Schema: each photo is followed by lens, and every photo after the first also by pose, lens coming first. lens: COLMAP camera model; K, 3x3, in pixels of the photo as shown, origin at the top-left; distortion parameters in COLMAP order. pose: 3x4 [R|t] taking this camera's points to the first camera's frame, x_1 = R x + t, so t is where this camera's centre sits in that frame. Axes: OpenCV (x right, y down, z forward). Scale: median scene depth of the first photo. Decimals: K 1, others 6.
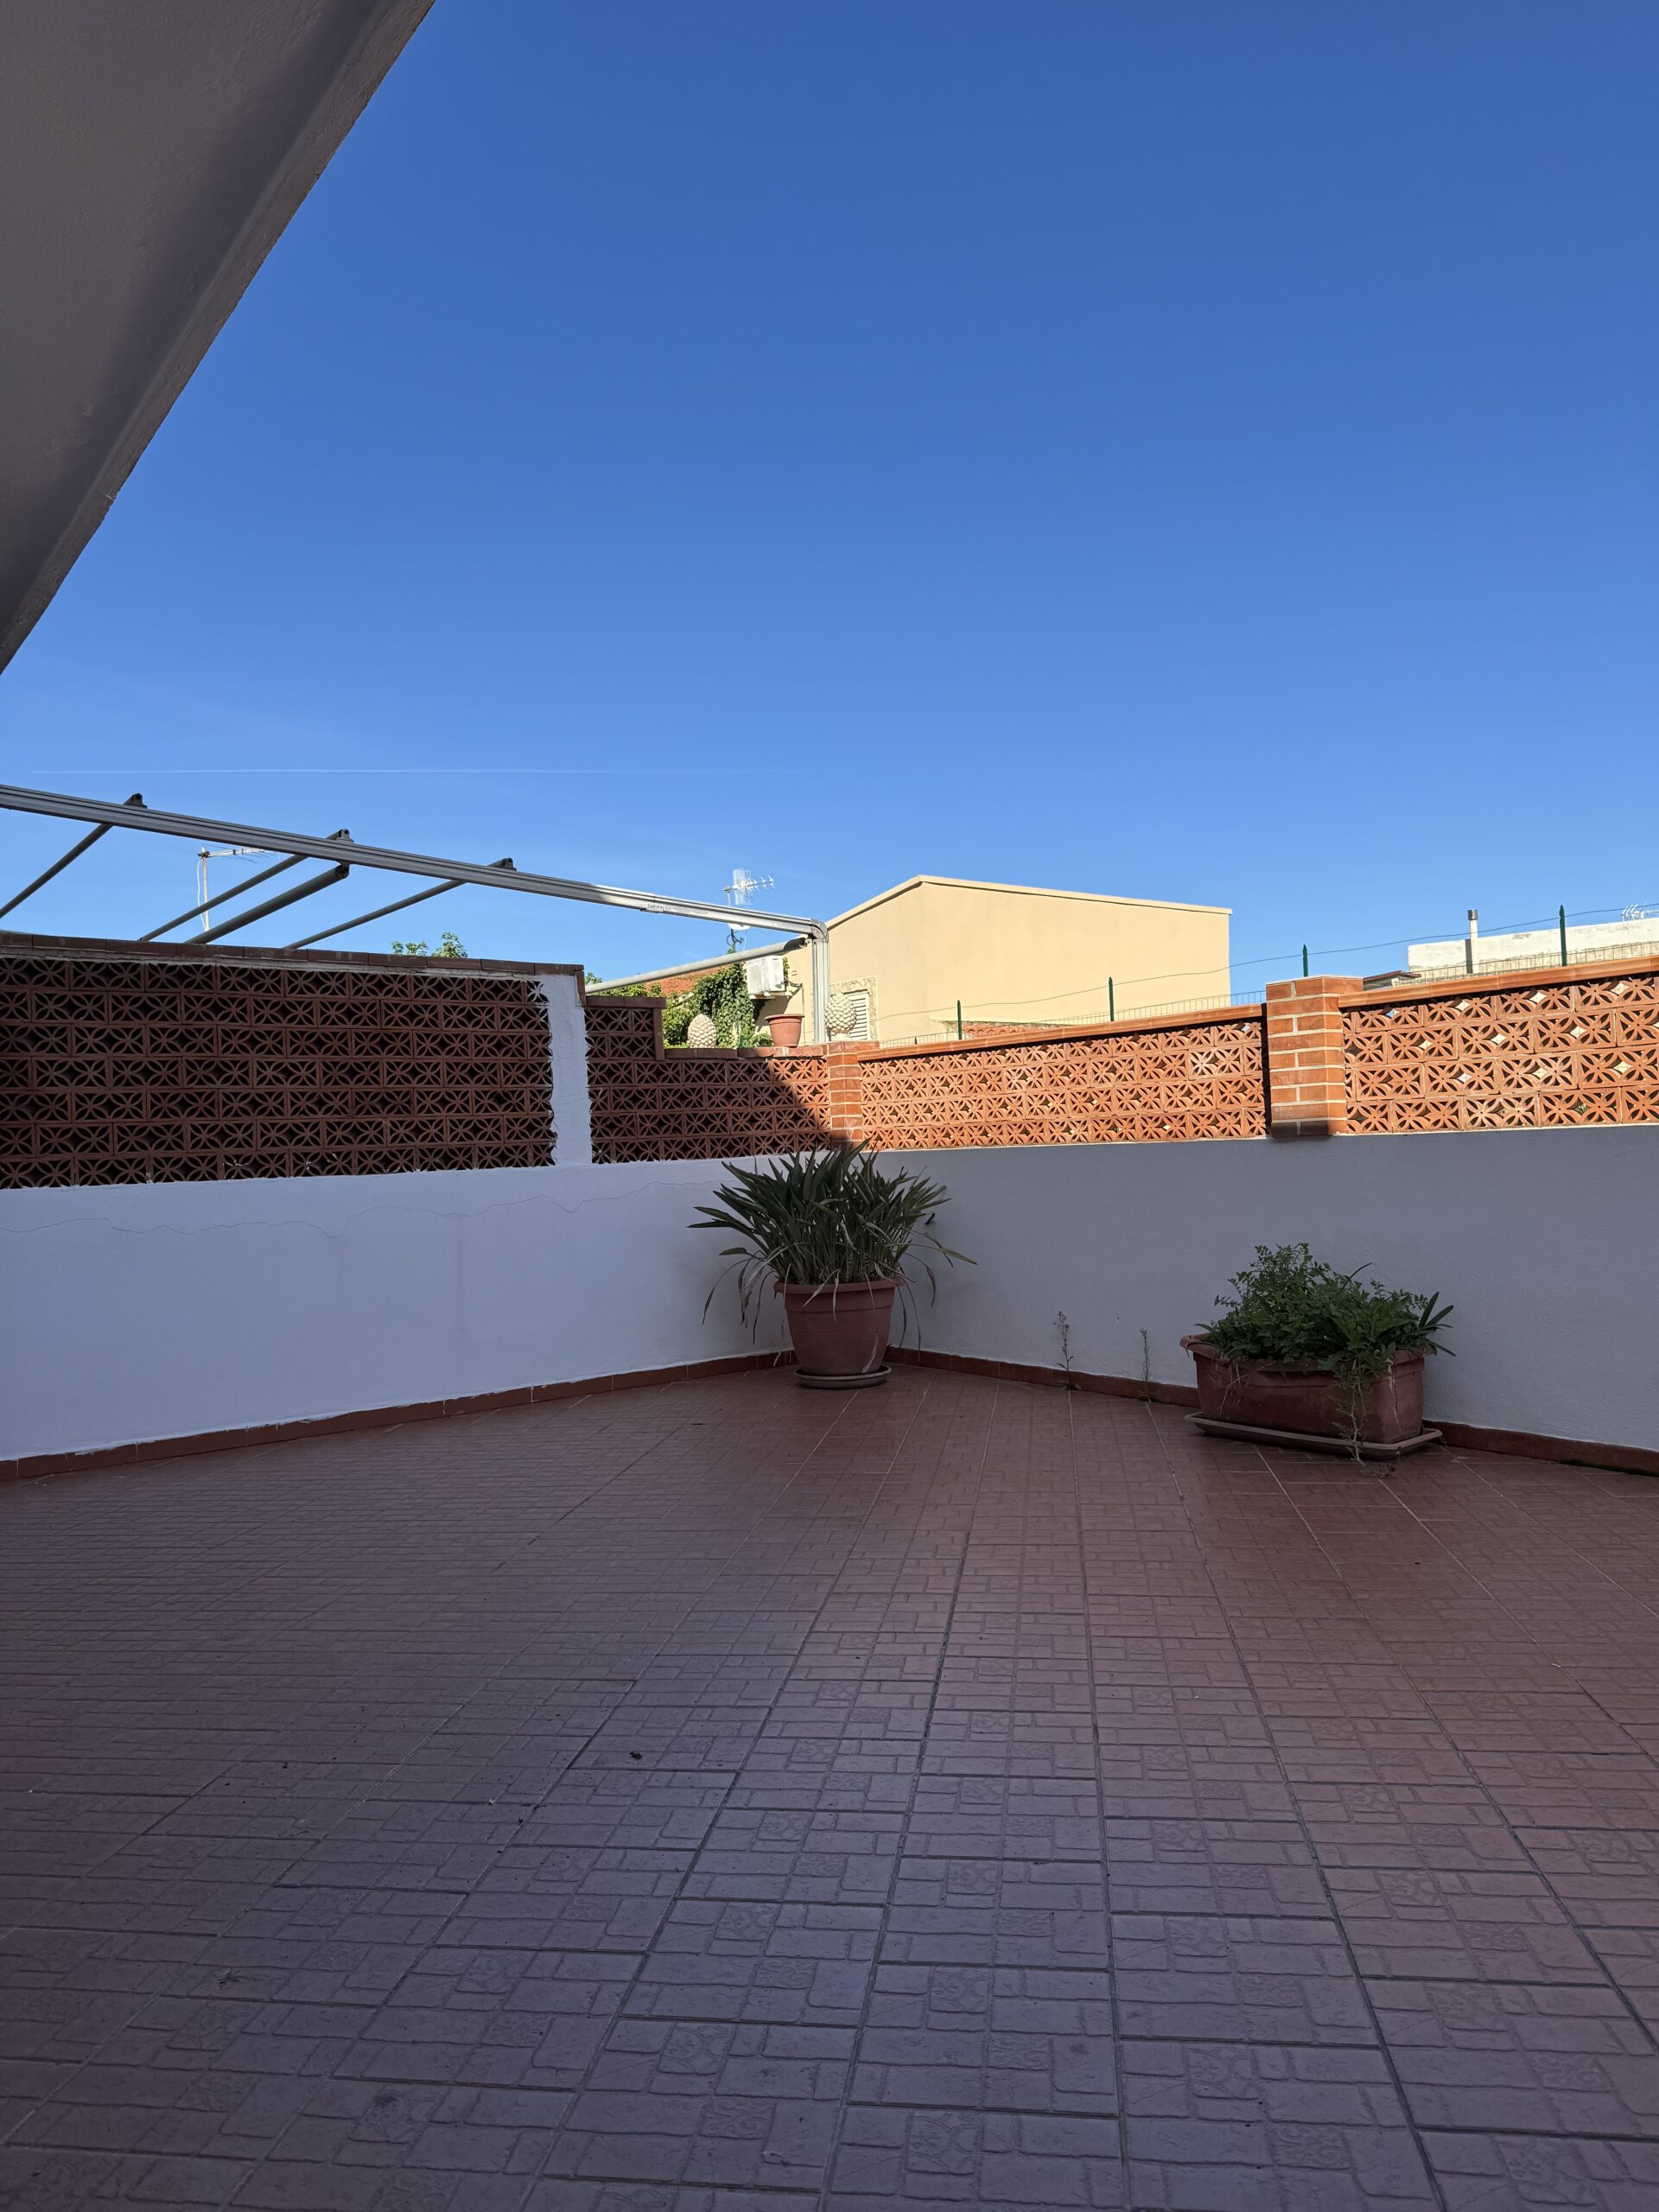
lens RADIAL K [[1559.7, 0, 824.9], [0, 1559.7, 1117.5], [0, 0, 1]] dist [0.060869, -0.085606]
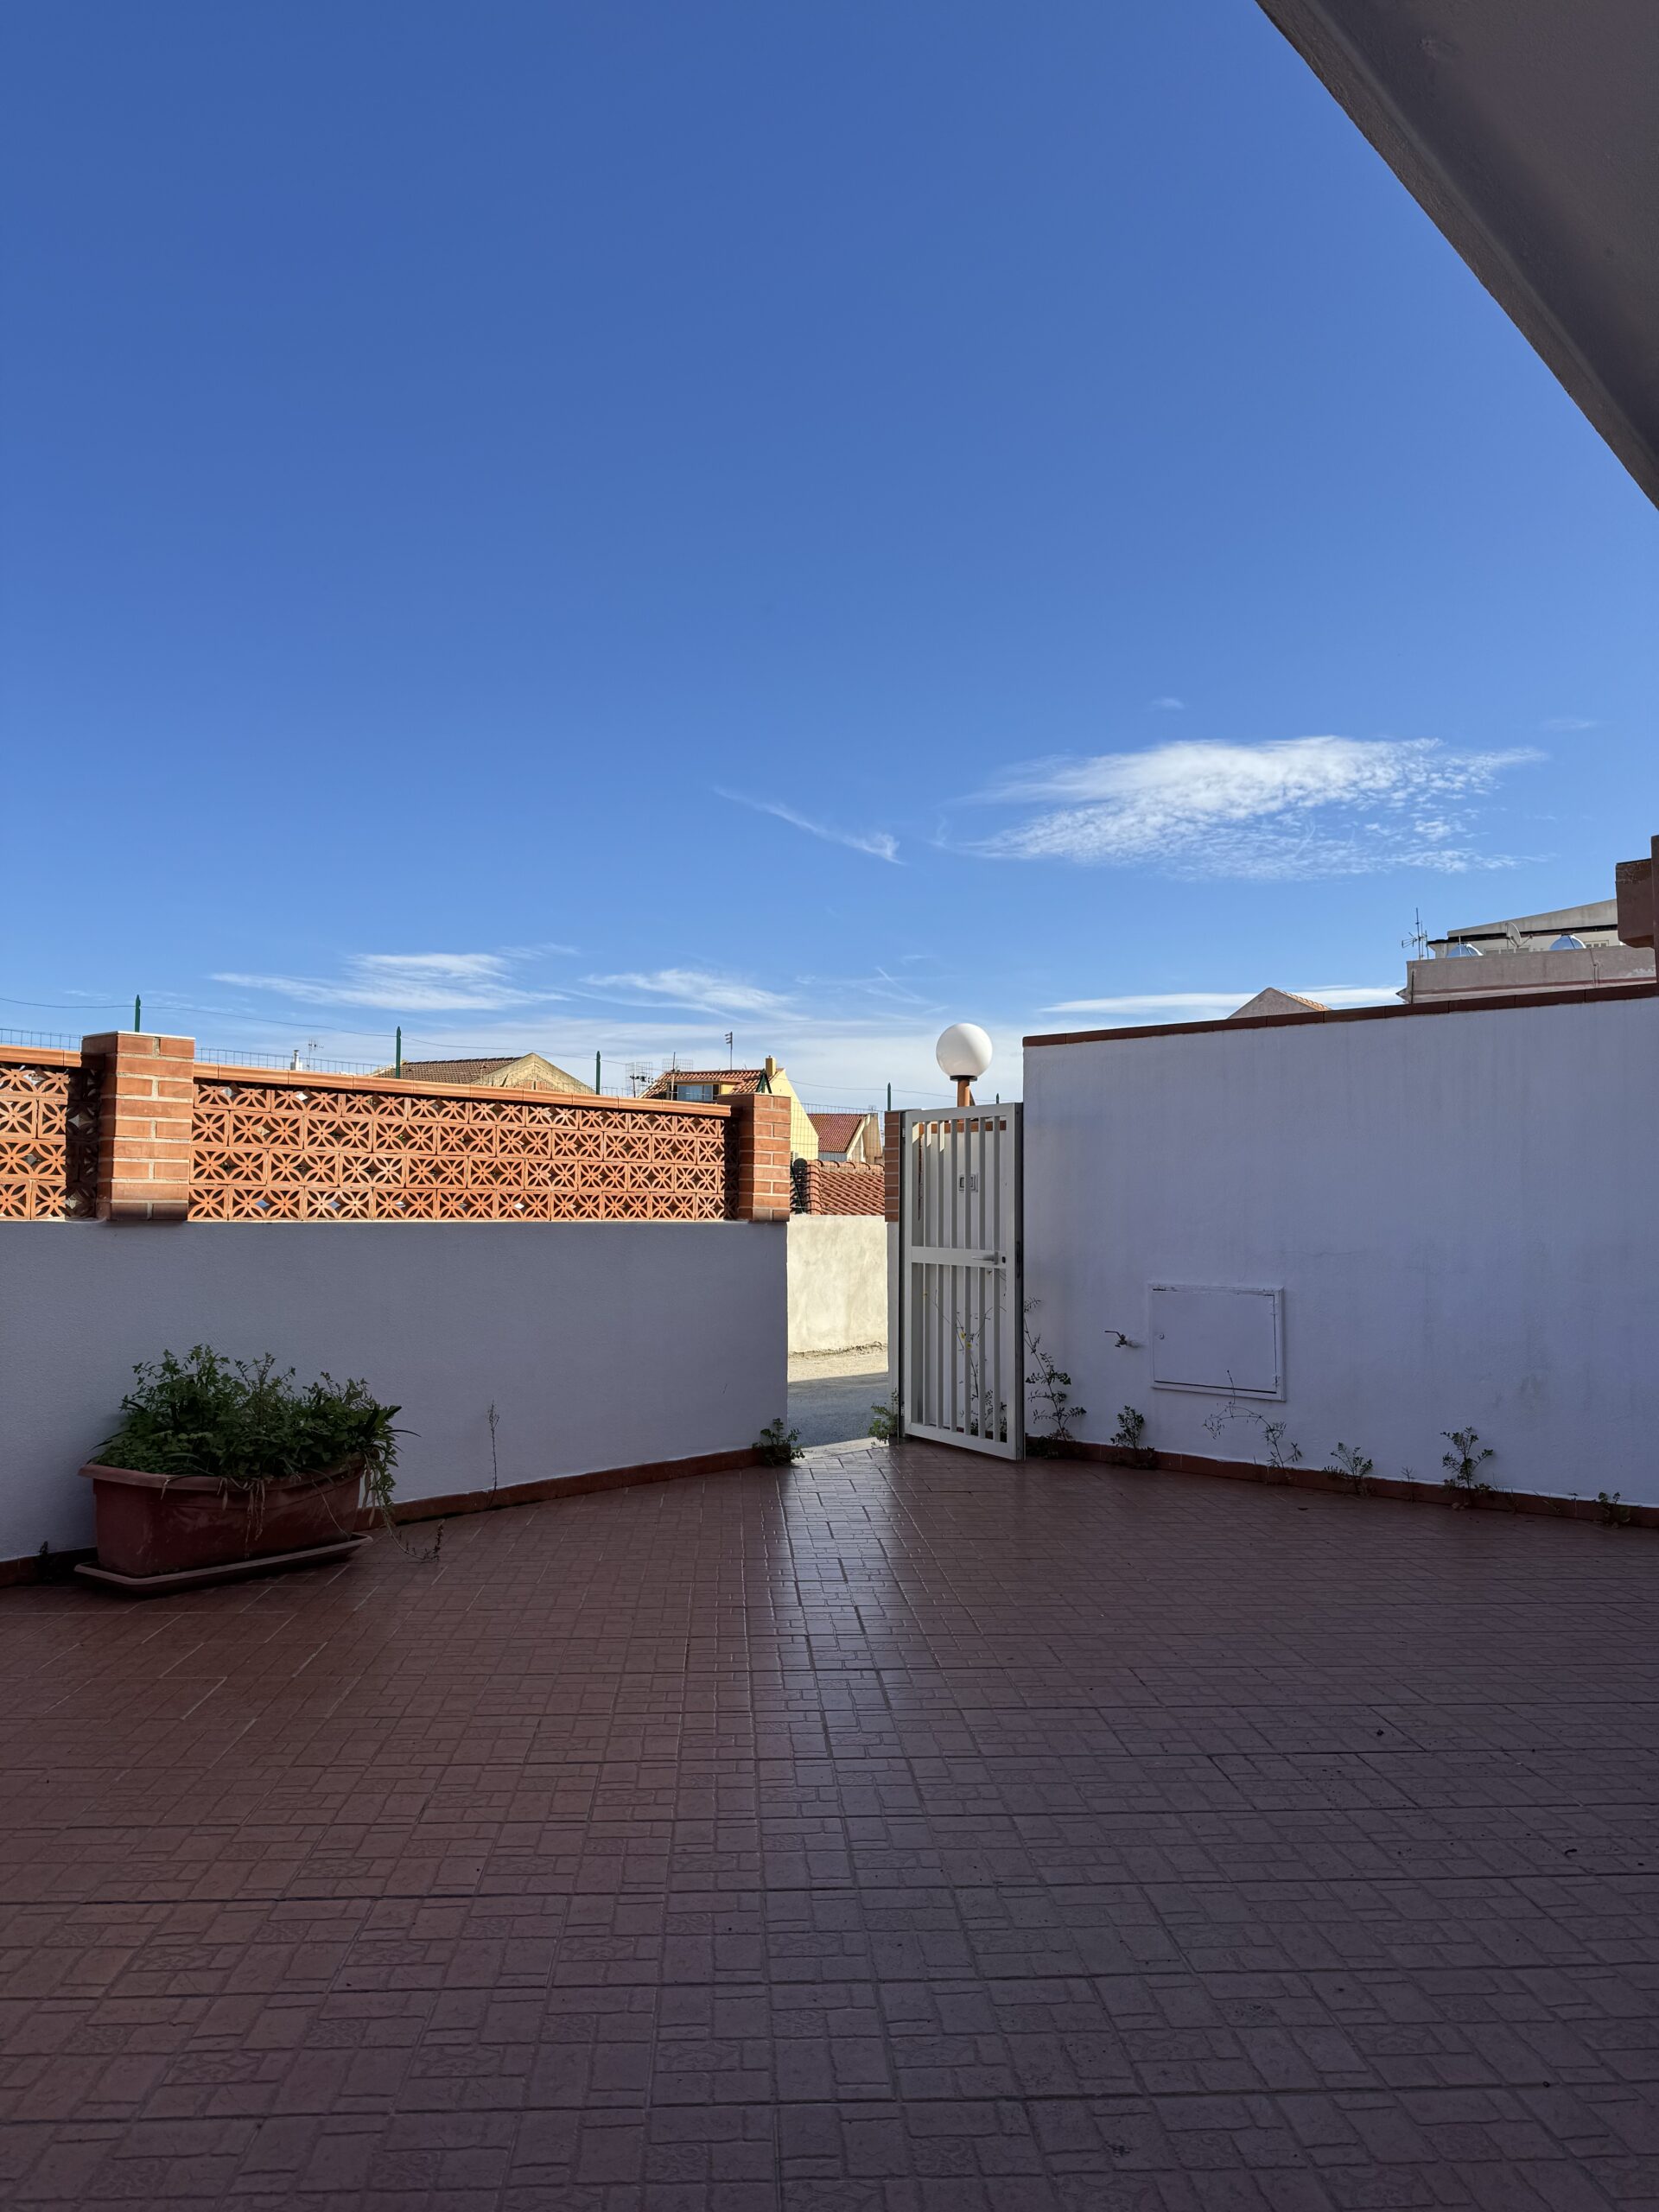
lens RADIAL K [[1540.1, 0, 825.3], [0, 1540.1, 1112.1], [0, 0, 1]] dist [0.157987, -0.279093]
pose [[-0.191901, 0.106446, 0.975625, -0.623620], [-0.022398, 0.993367, -0.112787, 0.043055], [-0.981159, -0.043496, -0.188244, 0.838241]]
